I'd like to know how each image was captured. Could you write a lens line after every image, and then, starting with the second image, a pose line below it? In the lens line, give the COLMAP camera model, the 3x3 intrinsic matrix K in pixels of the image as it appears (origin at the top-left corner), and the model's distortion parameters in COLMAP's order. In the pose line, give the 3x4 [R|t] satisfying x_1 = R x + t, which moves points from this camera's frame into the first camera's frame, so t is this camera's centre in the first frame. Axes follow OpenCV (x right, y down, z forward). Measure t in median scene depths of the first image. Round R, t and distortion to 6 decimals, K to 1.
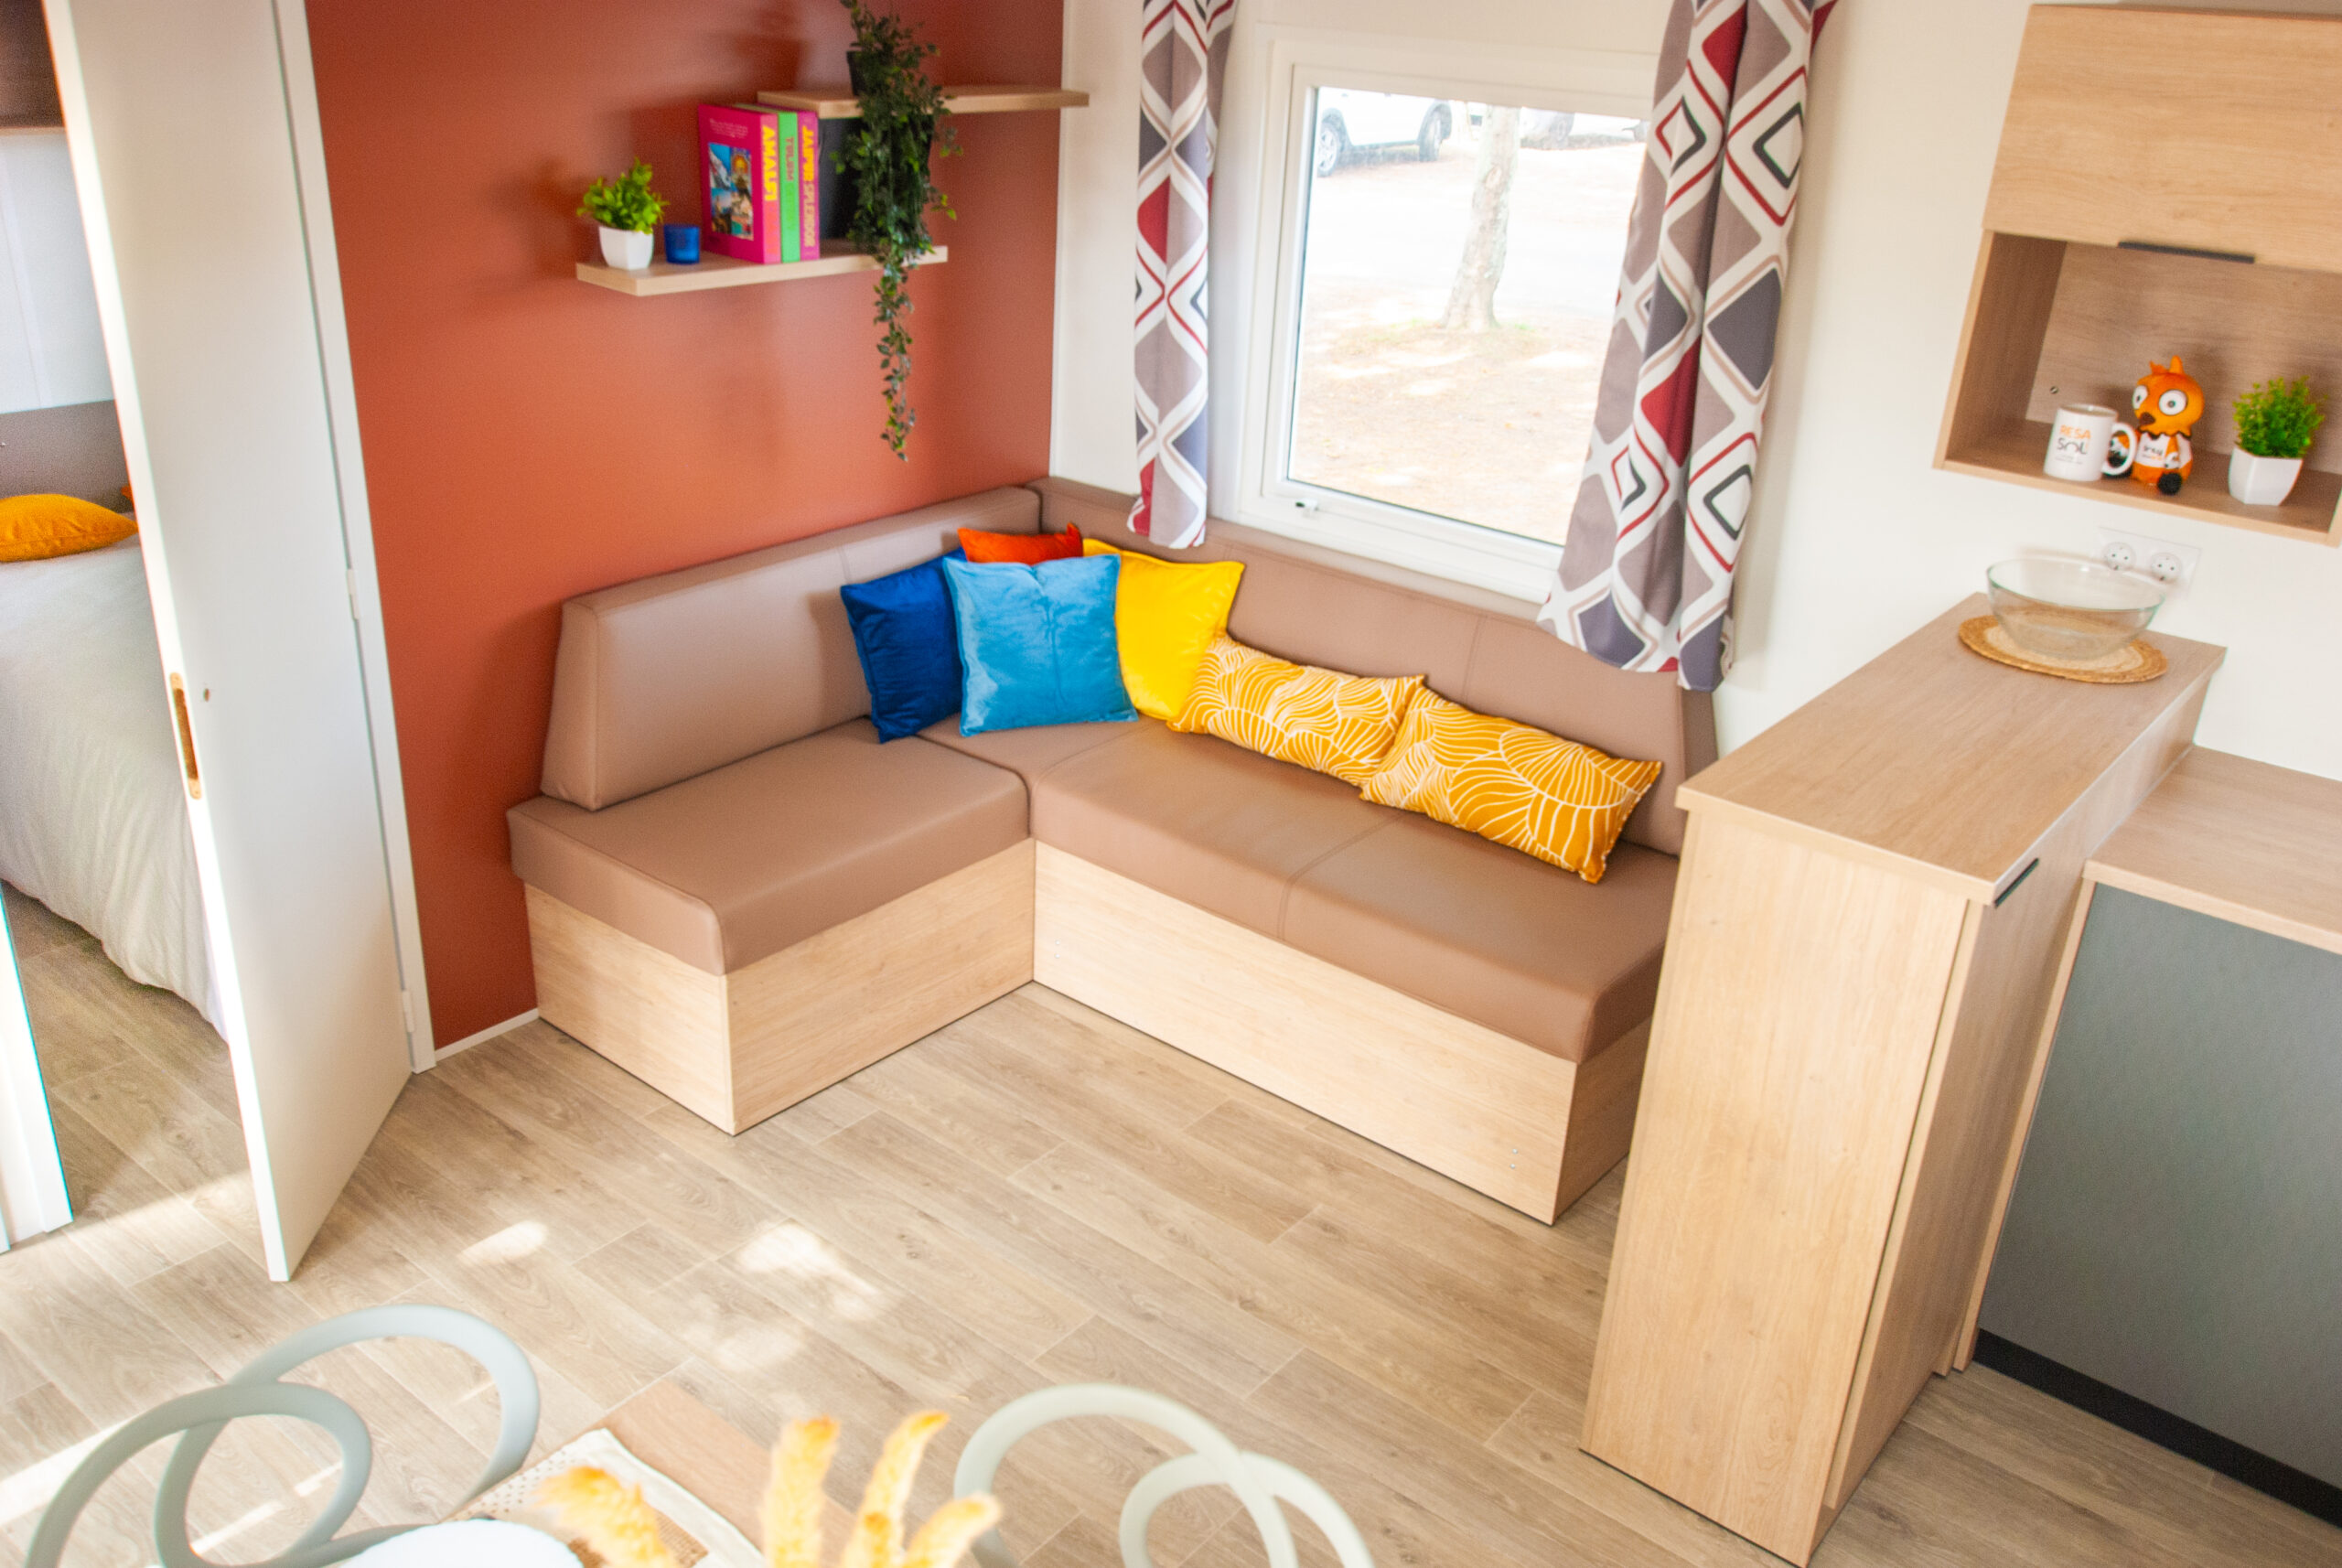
lens RADIAL K [[1923.5, 0, 1171.0], [0, 1923.5, 784.0], [0, 0, 1]] dist [-0.006610, 0.054261]
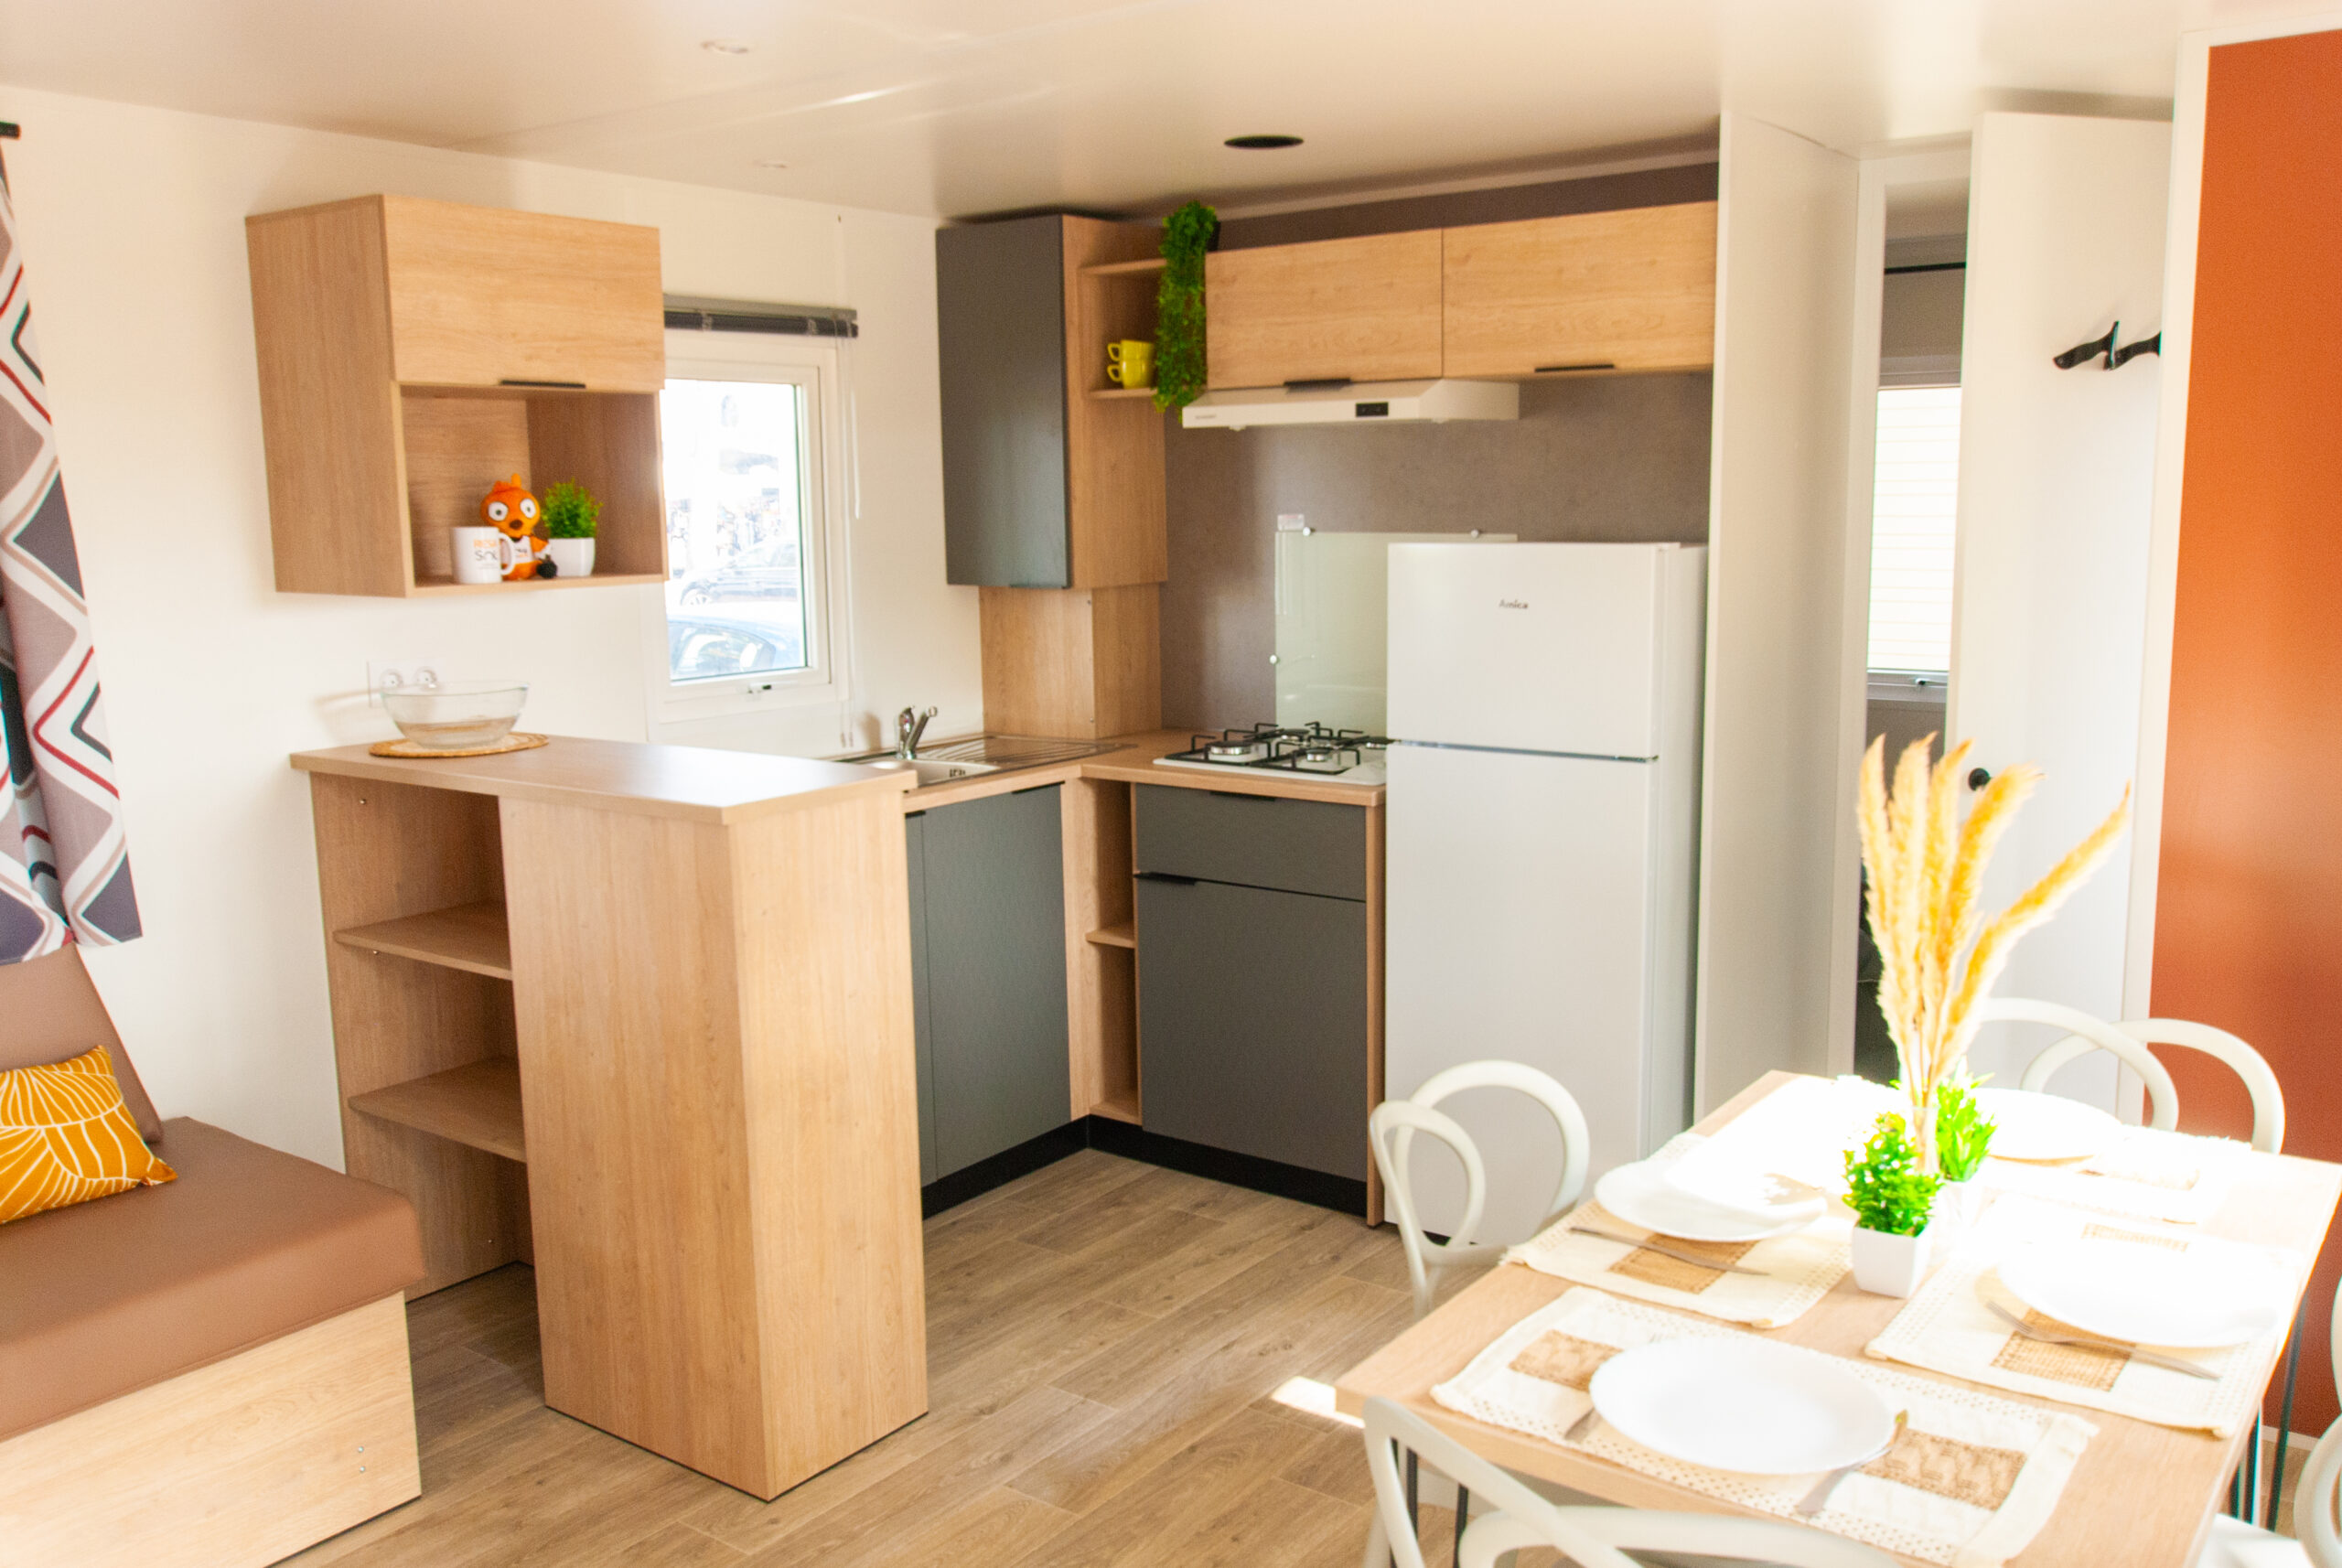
lens RADIAL K [[1923.5, 0, 1171.0], [0, 1923.5, 784.0], [0, 0, 1]] dist [-0.006610, 0.054261]
pose [[-0.035731, -0.201188, 0.978901, -0.725426], [0.420539, 0.885550, 0.197353, -0.104798], [-0.906570, 0.418718, 0.052966, 0.598259]]
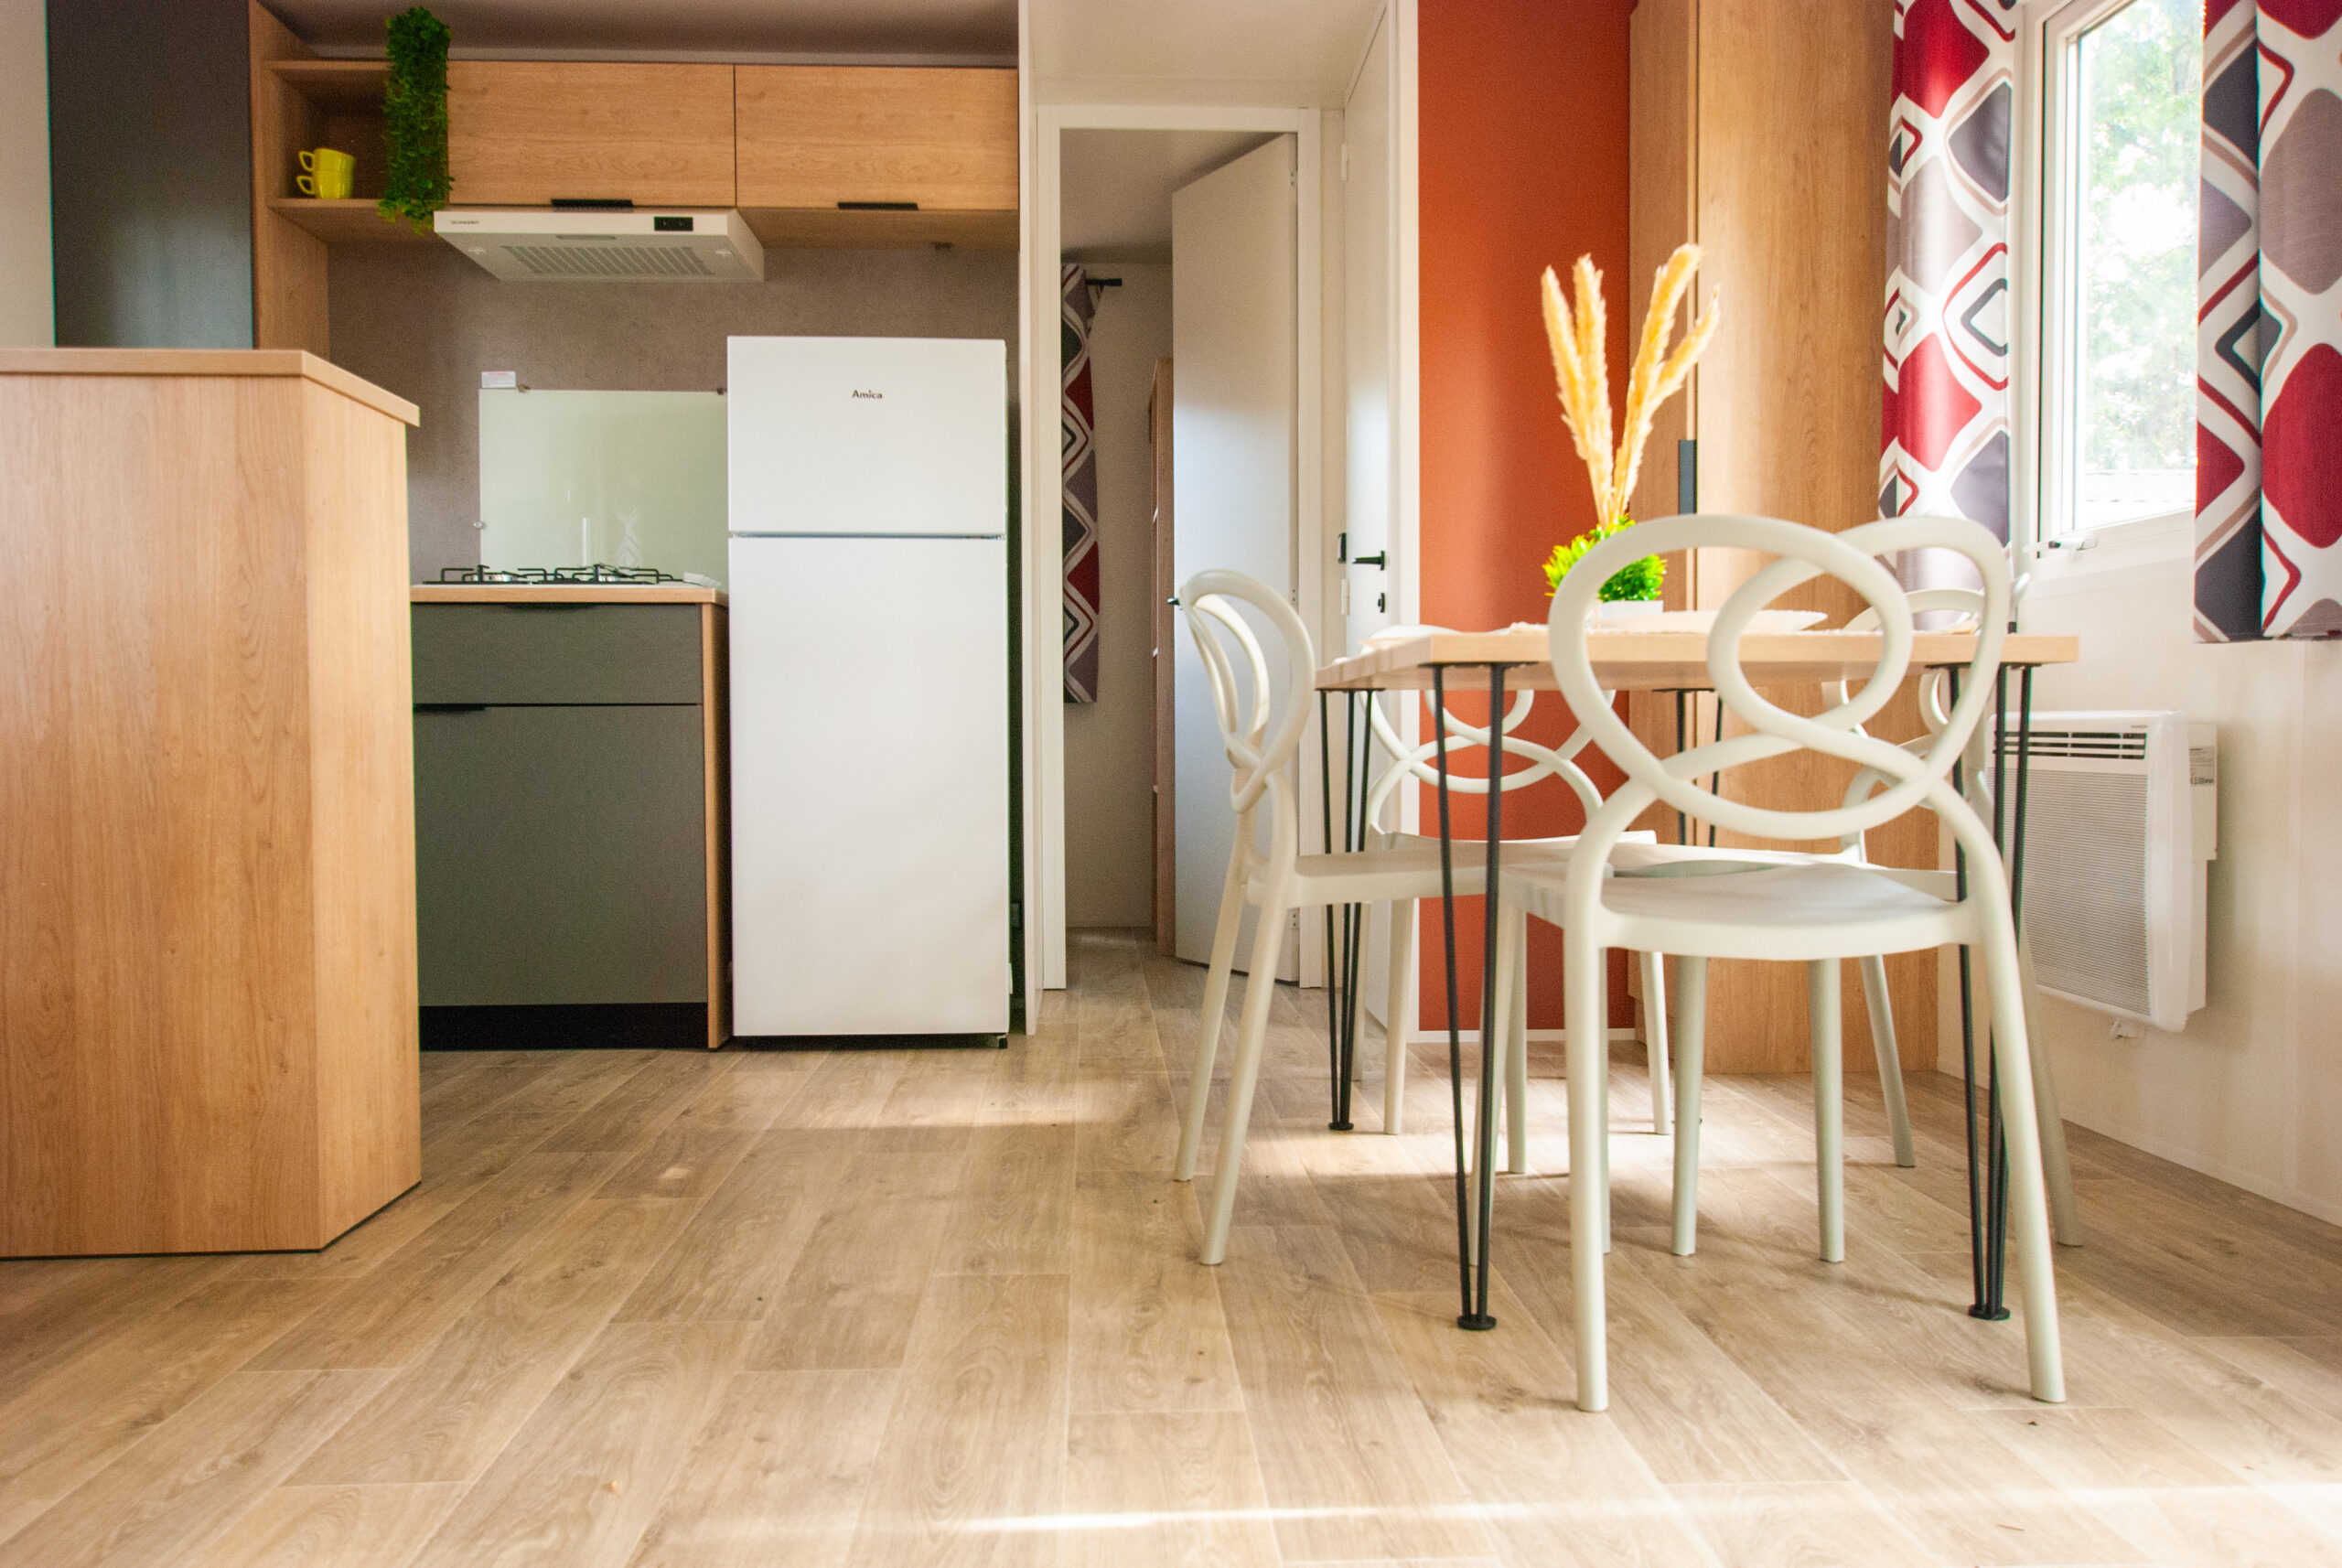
lens RADIAL K [[1923.5, 0, 1171.0], [0, 1923.5, 784.0], [0, 0, 1]] dist [-0.006610, 0.054261]
pose [[-0.663839, -0.061632, 0.745332, -0.622739], [0.278560, 0.904511, 0.322898, 0.006118], [-0.694062, 0.421972, -0.583282, 1.151806]]
